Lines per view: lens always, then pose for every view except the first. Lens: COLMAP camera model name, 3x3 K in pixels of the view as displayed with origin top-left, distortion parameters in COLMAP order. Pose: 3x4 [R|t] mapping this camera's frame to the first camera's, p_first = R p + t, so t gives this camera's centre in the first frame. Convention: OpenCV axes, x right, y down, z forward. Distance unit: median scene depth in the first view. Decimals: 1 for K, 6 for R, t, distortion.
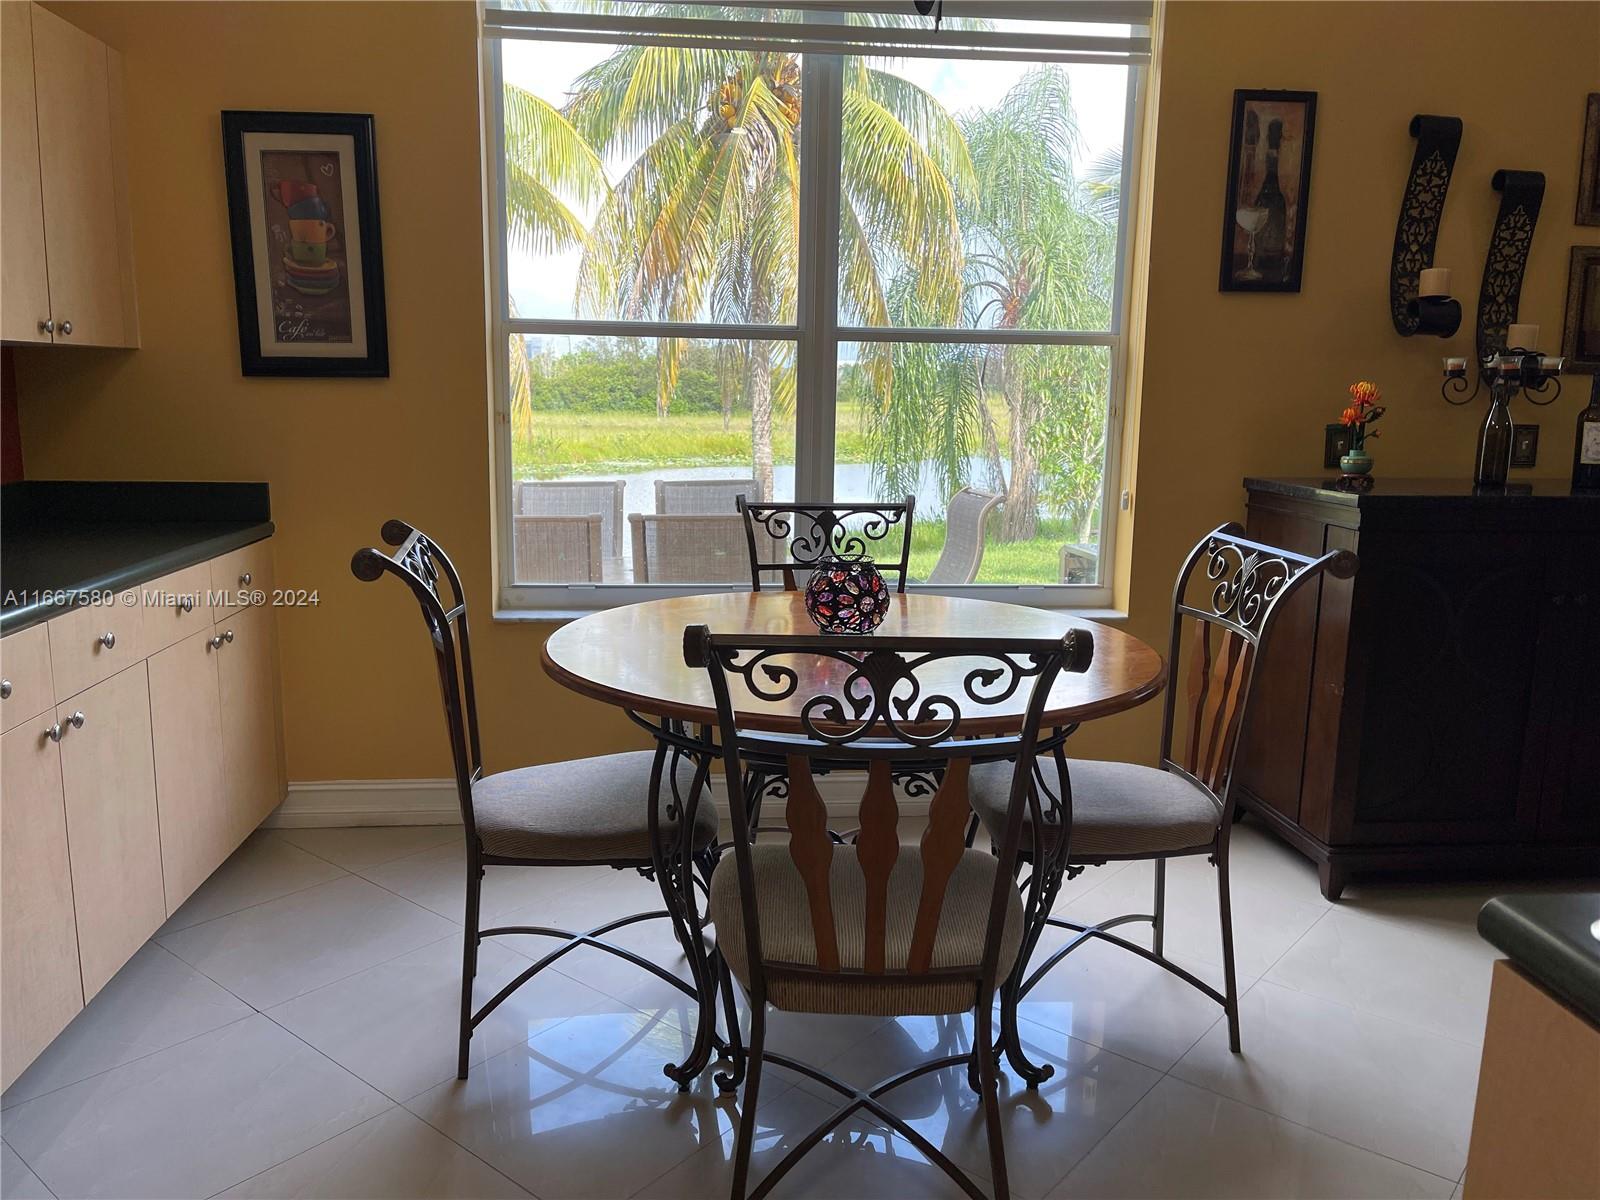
lens RADIAL K [[1222.5, 0, 800.0], [0, 1222.5, 600.0], [0, 0, 1]] dist [0.124199, -0.160397]
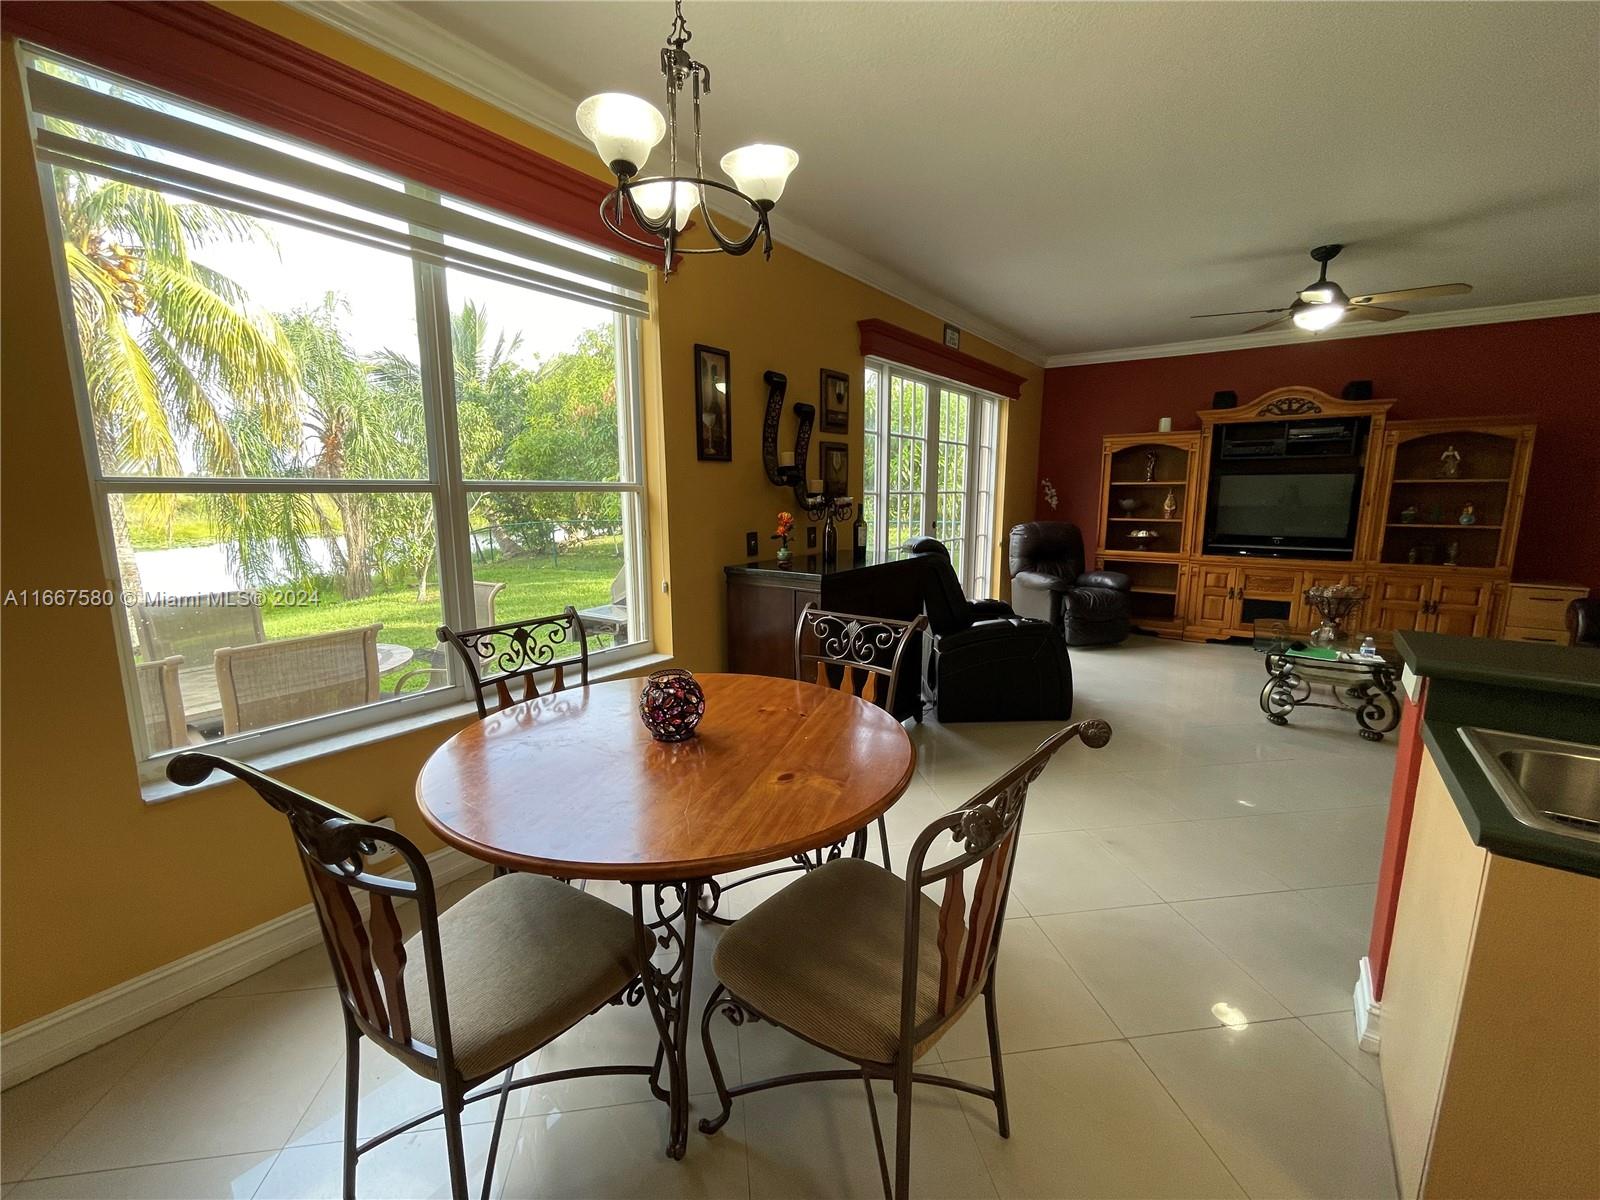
lens RADIAL K [[656.1, 0, 792.4], [0, 656.1, 601.0], [0, 0, 1]] dist [0.002317, 0.000413]
pose [[0.673095, -0.140214, 0.726142, -0.275963], [0.137562, 0.988465, 0.063354, -0.104079], [-0.726649, 0.057246, 0.684619, 0.323246]]
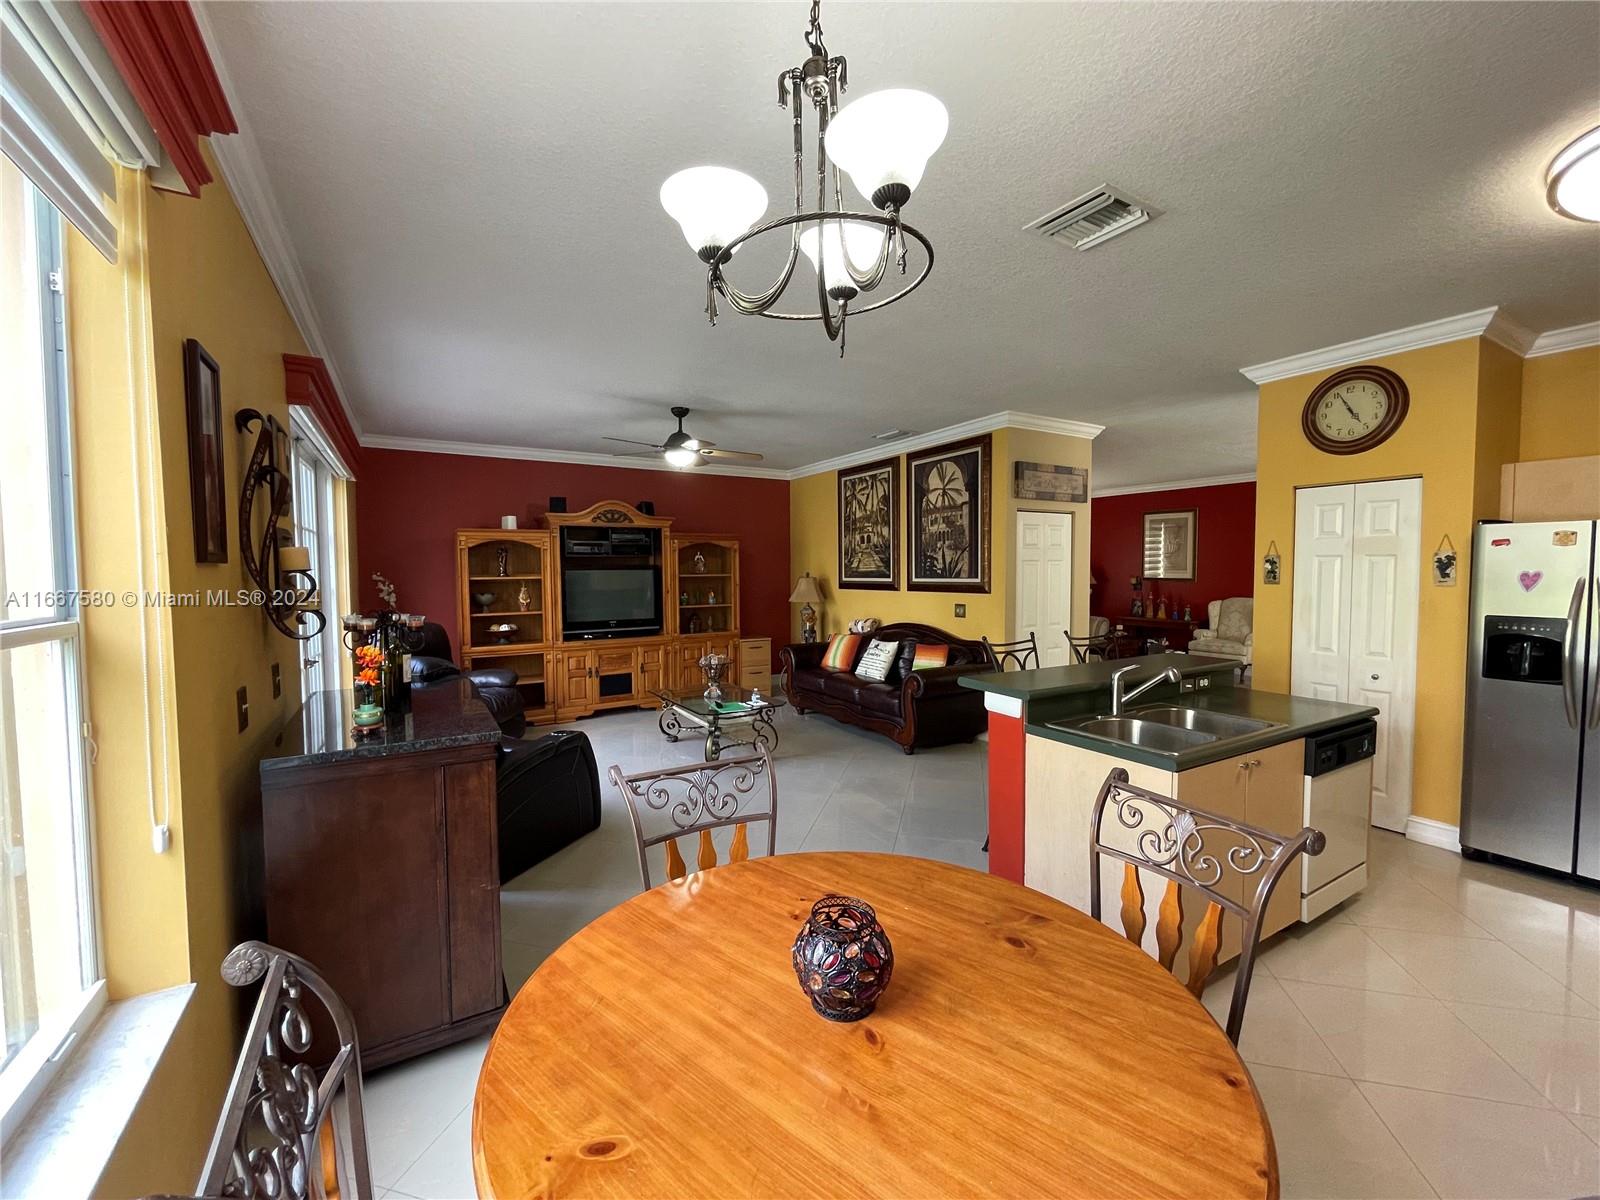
lens RADIAL K [[656.1, 0, 792.4], [0, 656.1, 601.0], [0, 0, 1]] dist [0.002317, 0.000413]
pose [[-0.418384, -0.055740, 0.906558, -0.260102], [0.156981, 0.978657, 0.132621, -0.235486], [-0.894602, 0.197799, -0.400704, 0.884842]]
